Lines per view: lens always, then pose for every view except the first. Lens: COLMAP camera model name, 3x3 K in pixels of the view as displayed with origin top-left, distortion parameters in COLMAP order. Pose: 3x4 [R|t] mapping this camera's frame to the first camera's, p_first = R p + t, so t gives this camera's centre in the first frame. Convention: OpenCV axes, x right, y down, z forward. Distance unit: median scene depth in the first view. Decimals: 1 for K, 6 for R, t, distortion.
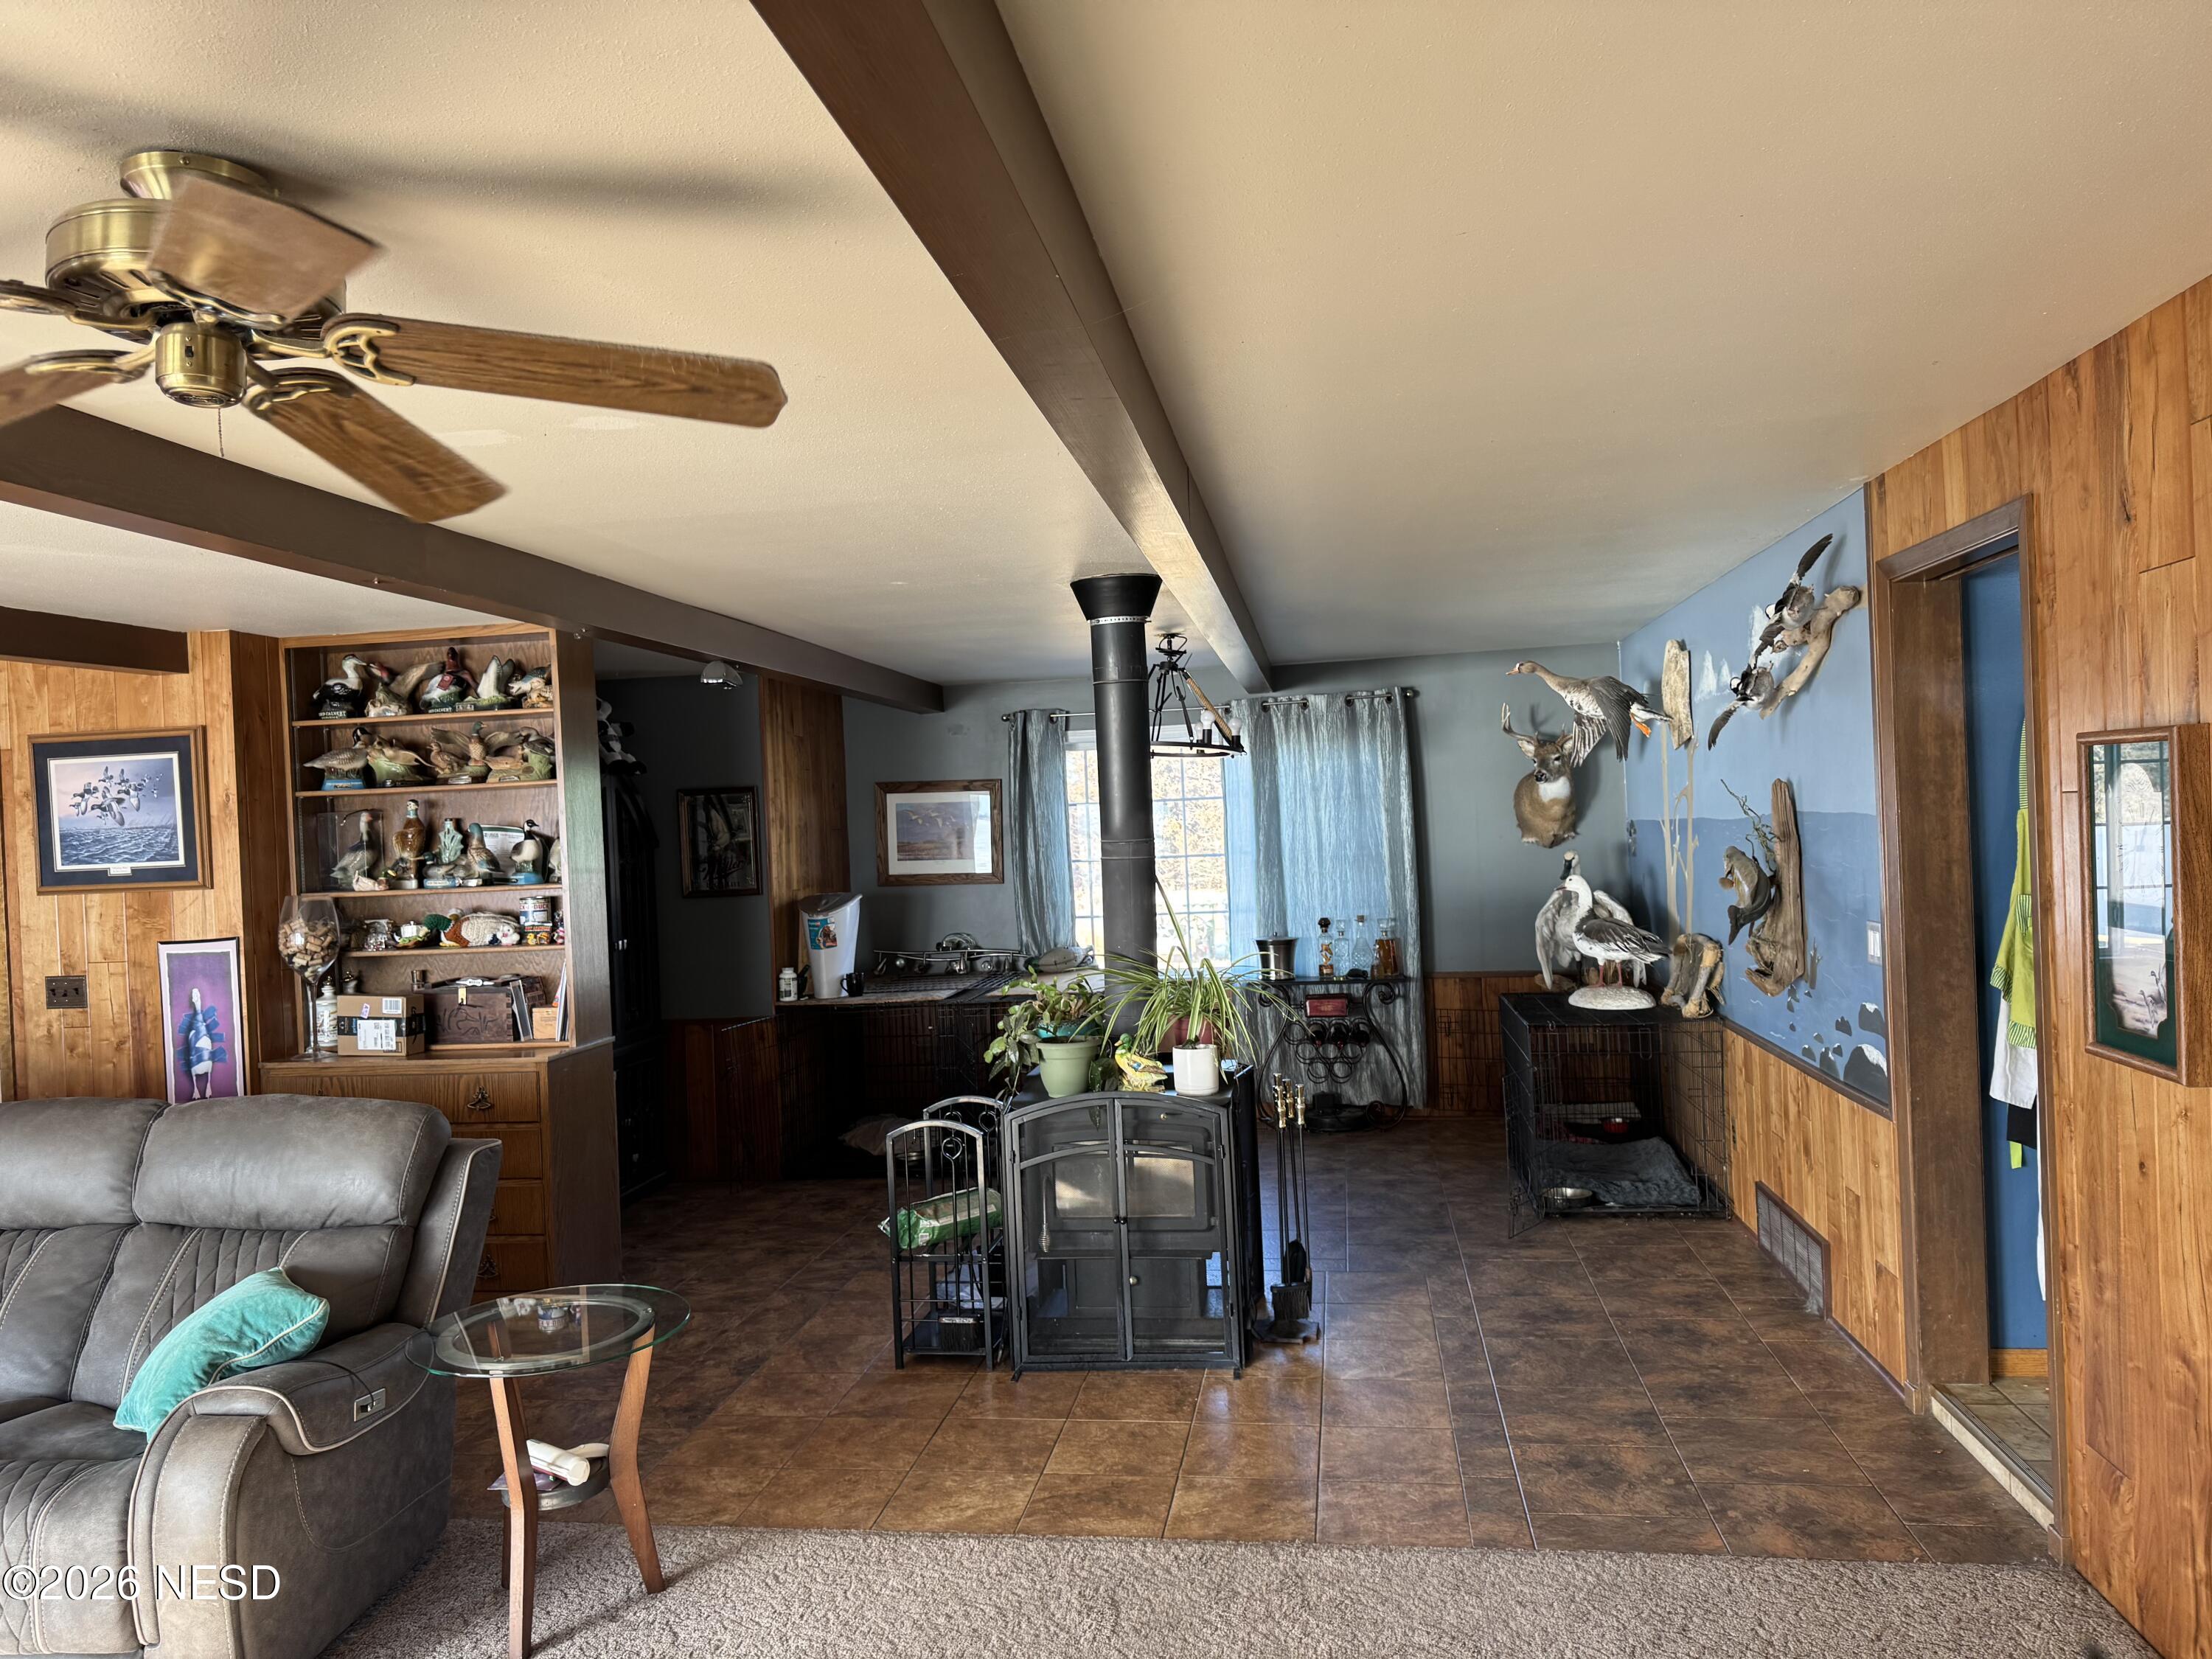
lens RADIAL K [[1554.4, 0, 1103.4], [0, 1554.4, 843.8], [0, 0, 1]] dist [0.073720, -0.094132]
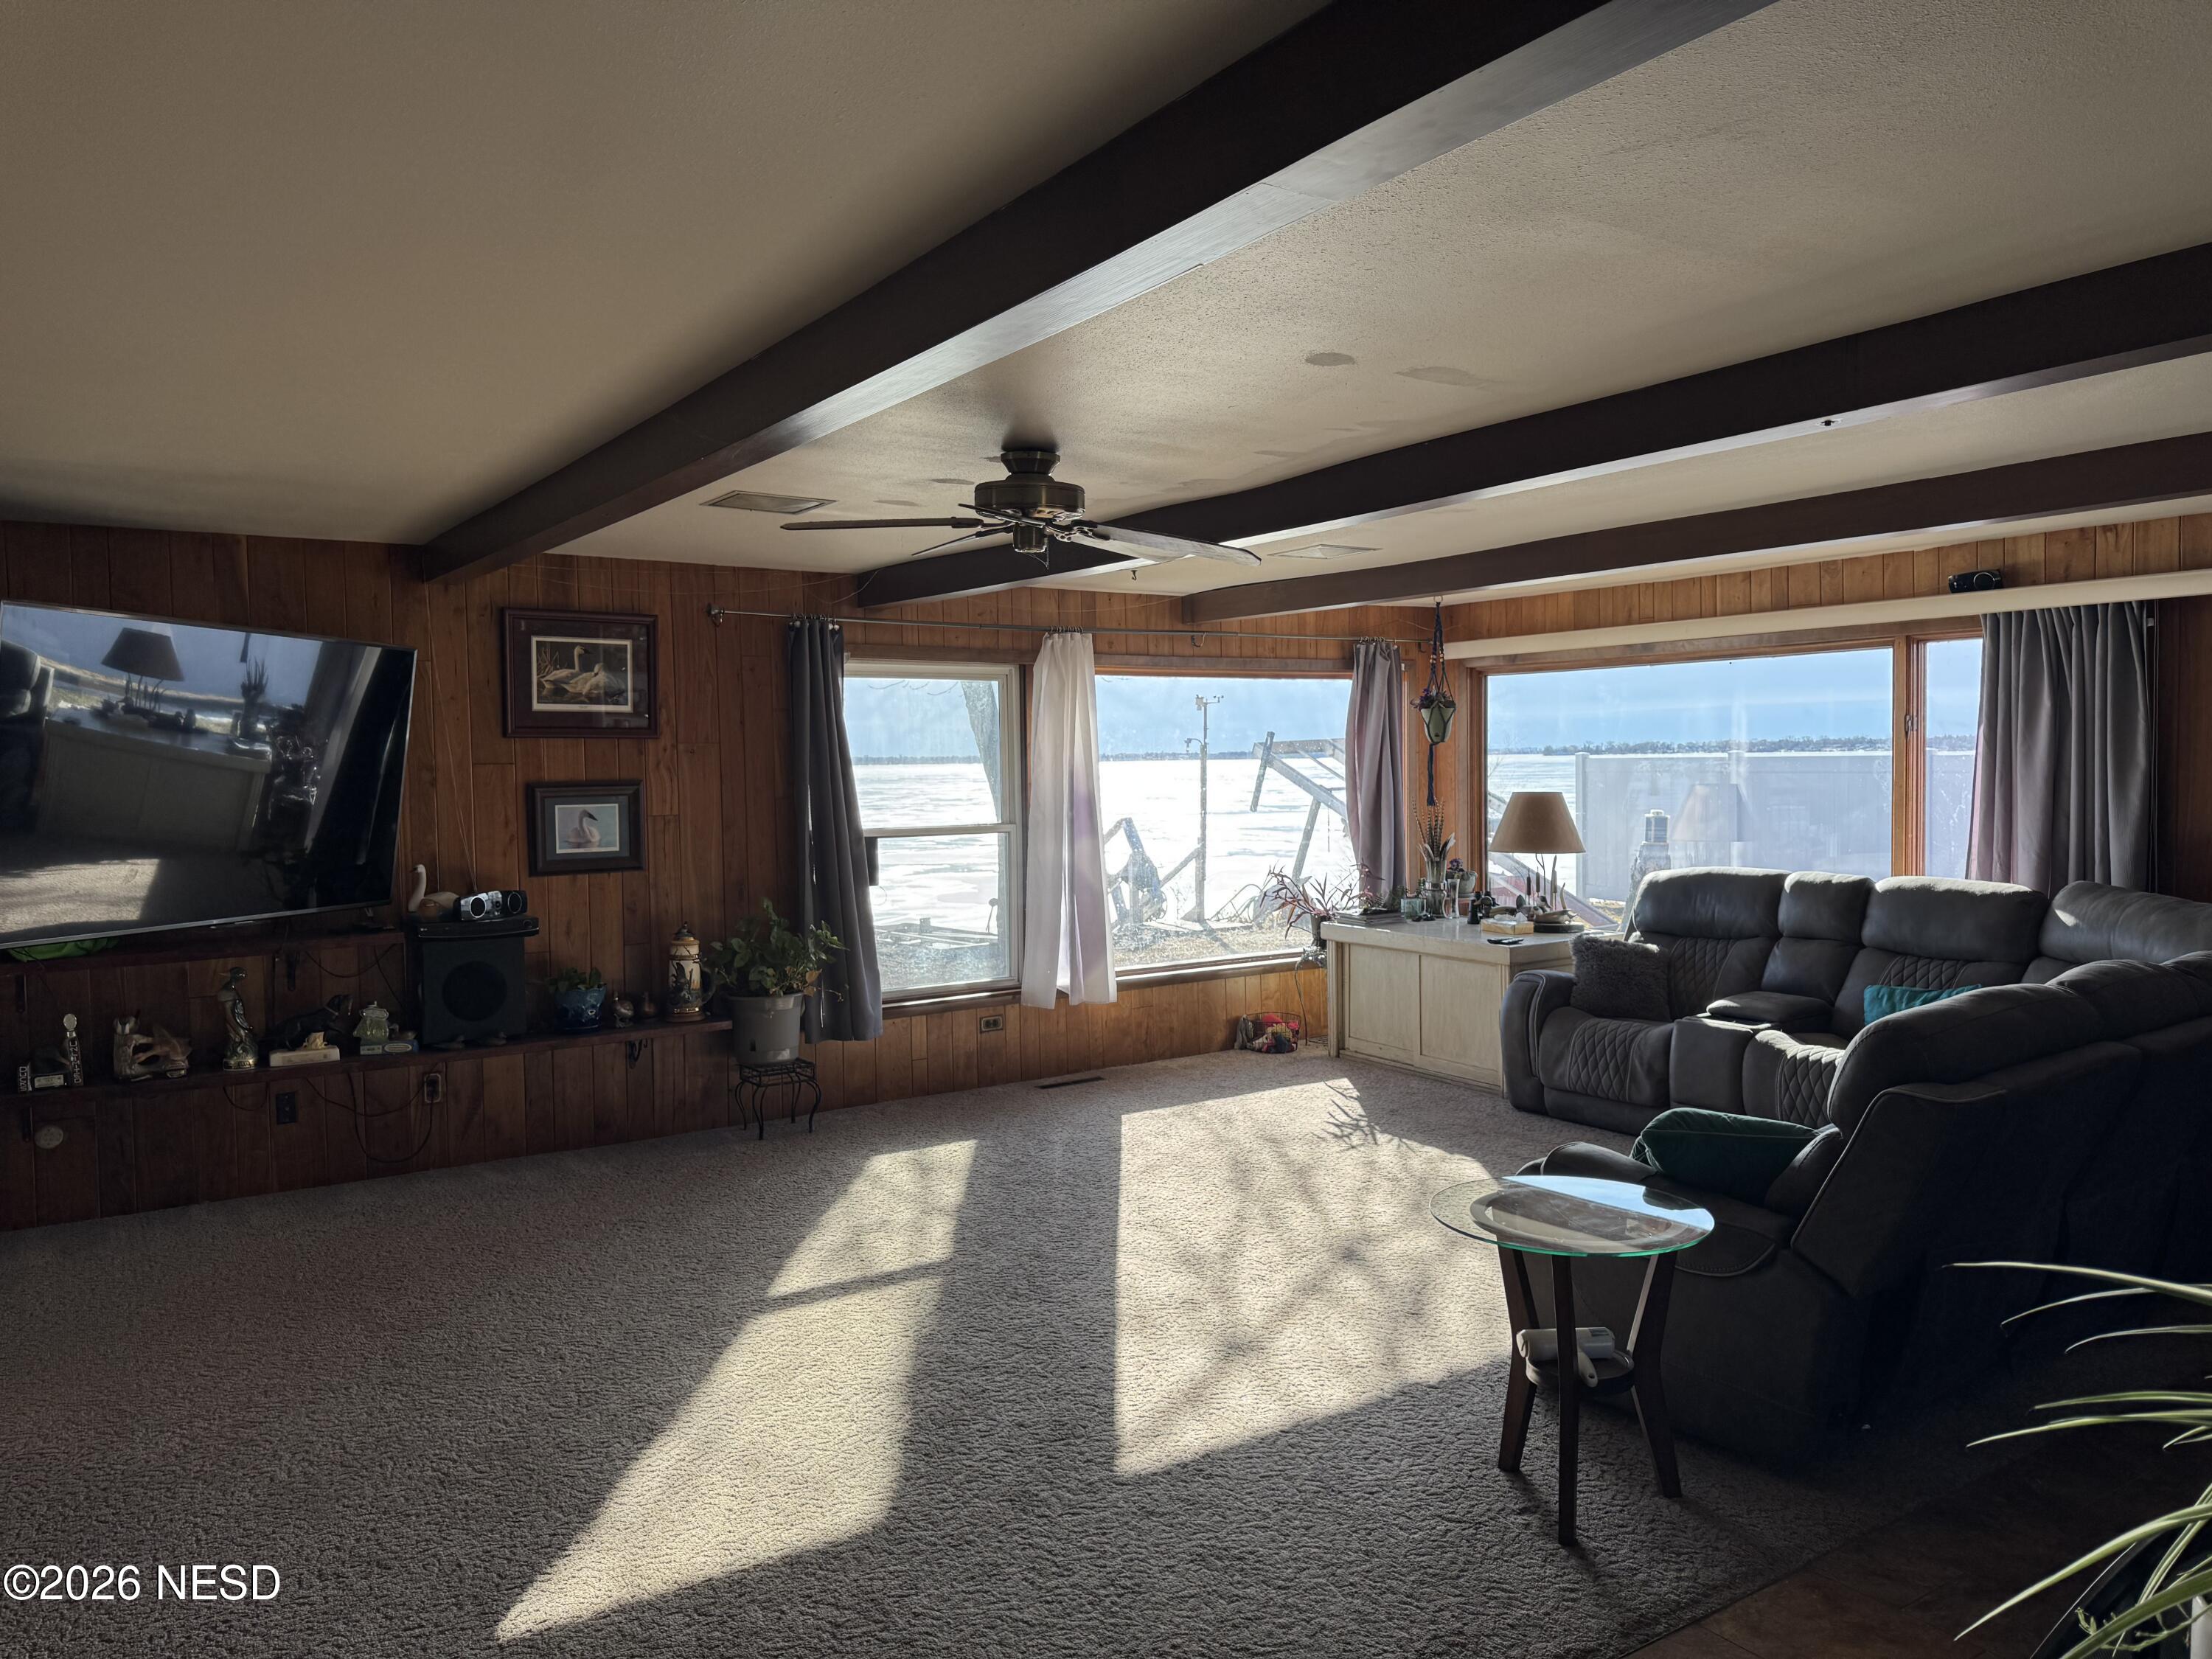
lens RADIAL K [[1554.4, 0, 1116.4], [0, 1554.4, 819.3], [0, 0, 1]] dist [0.073720, -0.094132]
pose [[-0.711850, 0.076709, -0.698130, 0.304952], [0.039069, 0.996803, 0.069689, -0.008554], [0.701244, 0.022333, -0.712571, 0.892939]]
